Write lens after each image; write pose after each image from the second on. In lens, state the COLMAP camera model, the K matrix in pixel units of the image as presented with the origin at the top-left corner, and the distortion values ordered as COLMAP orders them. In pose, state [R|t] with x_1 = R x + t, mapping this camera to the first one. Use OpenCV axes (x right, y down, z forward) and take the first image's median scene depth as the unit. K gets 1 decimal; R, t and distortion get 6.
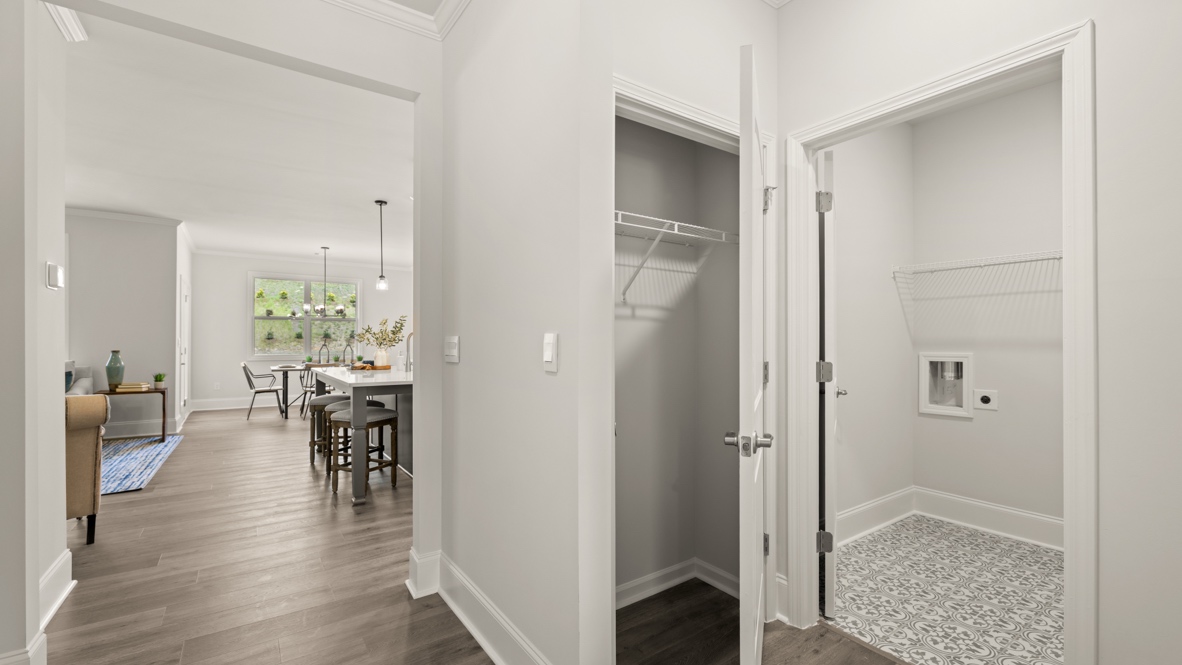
lens RADIAL K [[503.7, 0, 590.5], [0, 503.7, 341.2], [0, 0, 1]] dist [0.002566, 0.000061]
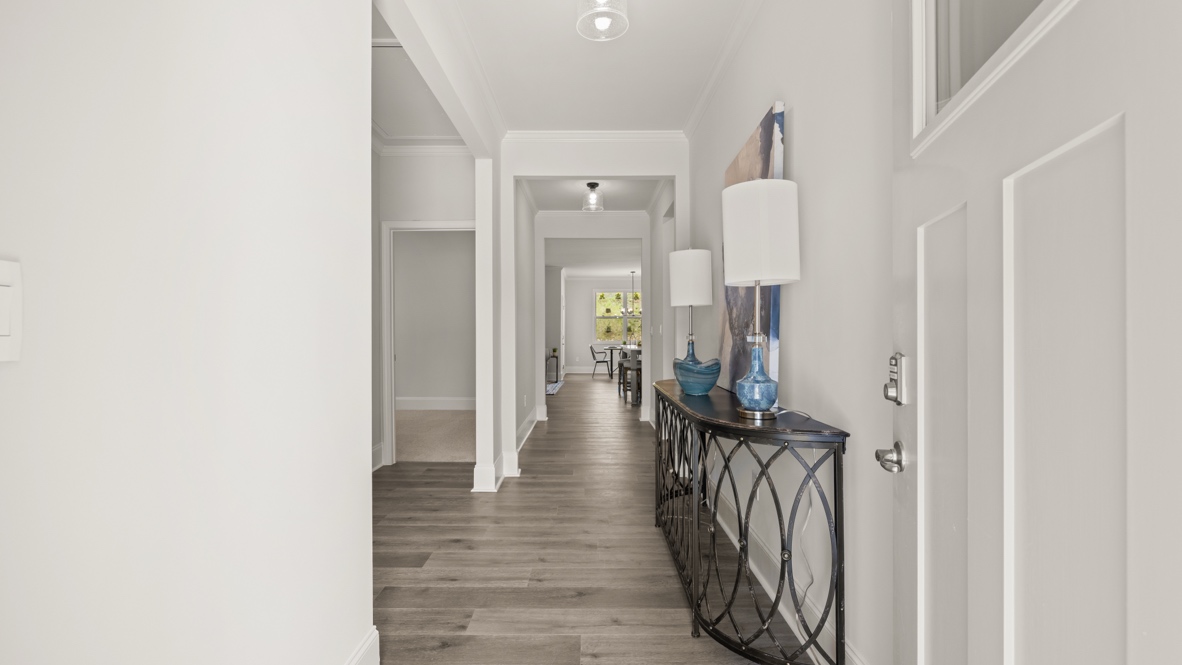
lens RADIAL K [[547.4, 0, 590.5], [0, 547.4, 333.6], [0, 0, 1]] dist [-0.001850, -0.000708]
pose [[0.822844, -0.006441, -0.568231, 0.351833], [0.005421, 0.999979, -0.003485, 0.013342], [0.568242, -0.000213, 0.822862, -0.505931]]
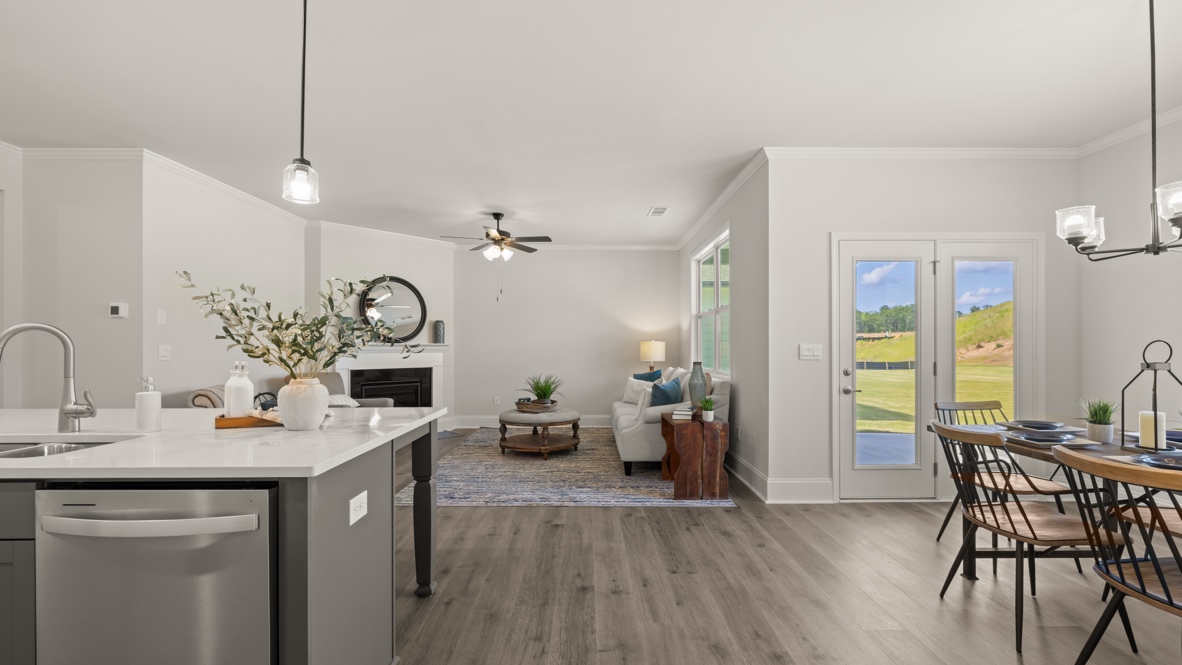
lens RADIAL K [[503.7, 0, 591.4], [0, 503.7, 340.4], [0, 0, 1]] dist [0.002566, 0.000061]
pose [[-0.566504, -0.010946, -0.823986, -0.173489], [-0.000887, 0.999919, -0.012673, -0.002574], [0.824058, -0.006449, -0.566468, 0.981941]]
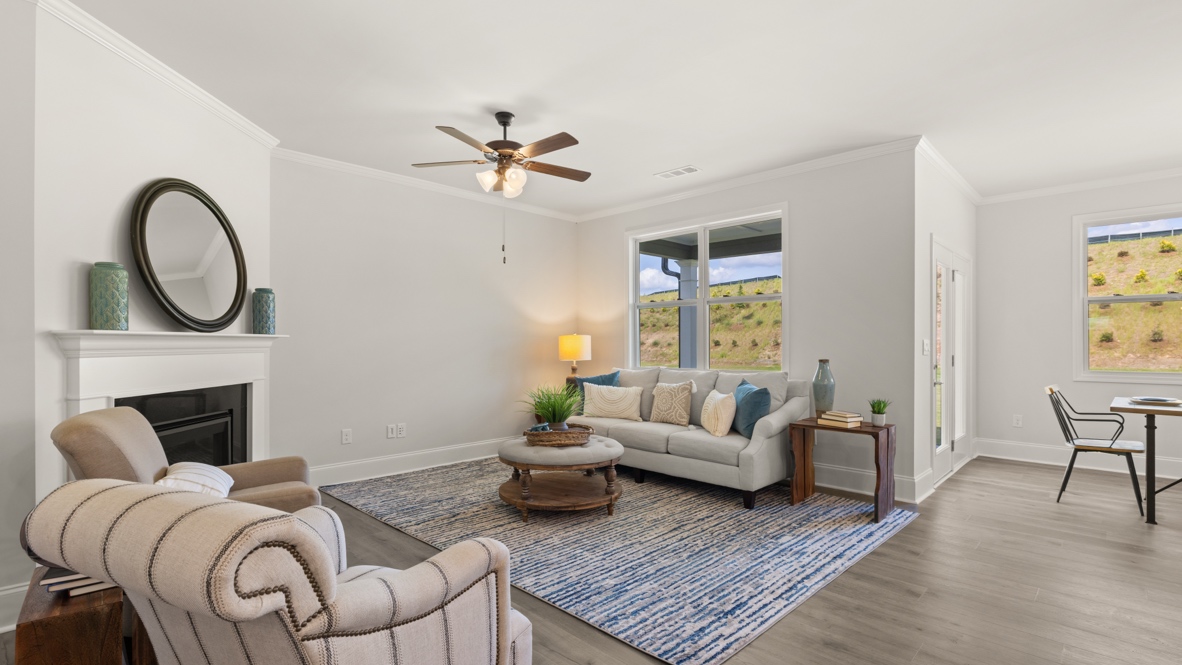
lens RADIAL K [[547.4, 0, 587.1], [0, 547.4, 338.5], [0, 0, 1]] dist [-0.001850, -0.000708]
pose [[0.186239, -0.009594, -0.982458, -0.227808], [-0.000689, 0.999951, -0.009895, -0.000674], [0.982504, 0.002520, 0.186223, 0.428742]]
